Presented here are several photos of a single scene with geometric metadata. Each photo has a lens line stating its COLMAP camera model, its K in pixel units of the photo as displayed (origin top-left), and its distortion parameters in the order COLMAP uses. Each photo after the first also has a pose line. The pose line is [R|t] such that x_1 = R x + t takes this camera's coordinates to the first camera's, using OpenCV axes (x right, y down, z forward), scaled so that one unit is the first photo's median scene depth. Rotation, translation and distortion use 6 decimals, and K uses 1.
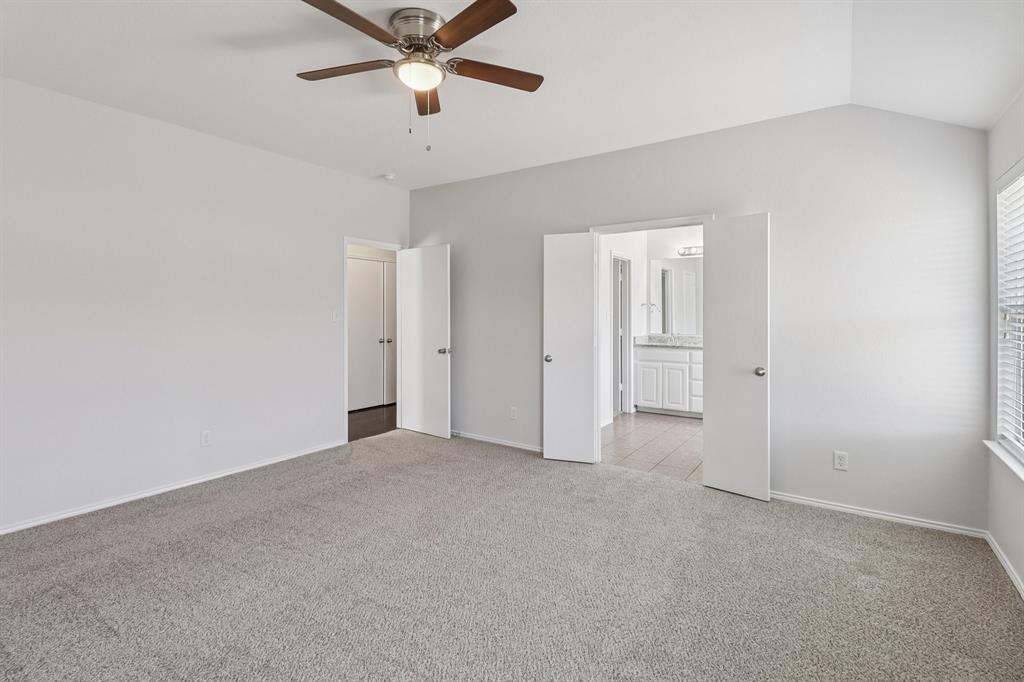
lens RADIAL K [[485.8, 0, 504.5], [0, 485.8, 312.3], [0, 0, 1]] dist [0.007288, -0.000762]
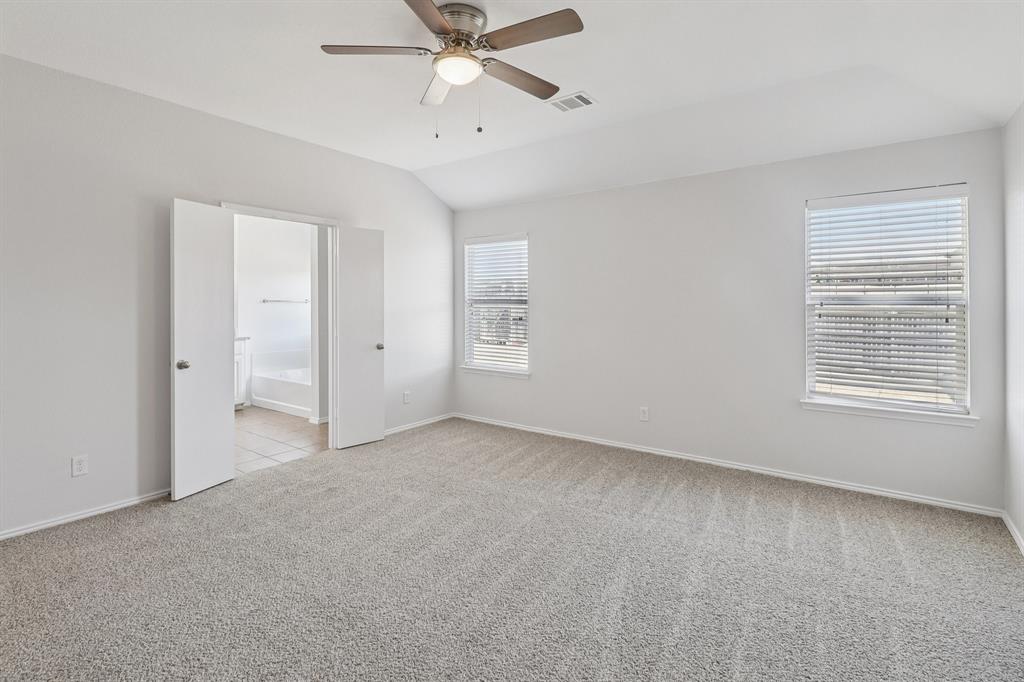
lens RADIAL K [[485.8, 0, 504.5], [0, 485.8, 312.3], [0, 0, 1]] dist [0.007288, -0.000762]
pose [[0.030757, -0.020170, 0.999323, -0.457854], [0.001989, 0.999796, 0.020119, -0.000108], [-0.999525, 0.001369, 0.030791, 0.340714]]
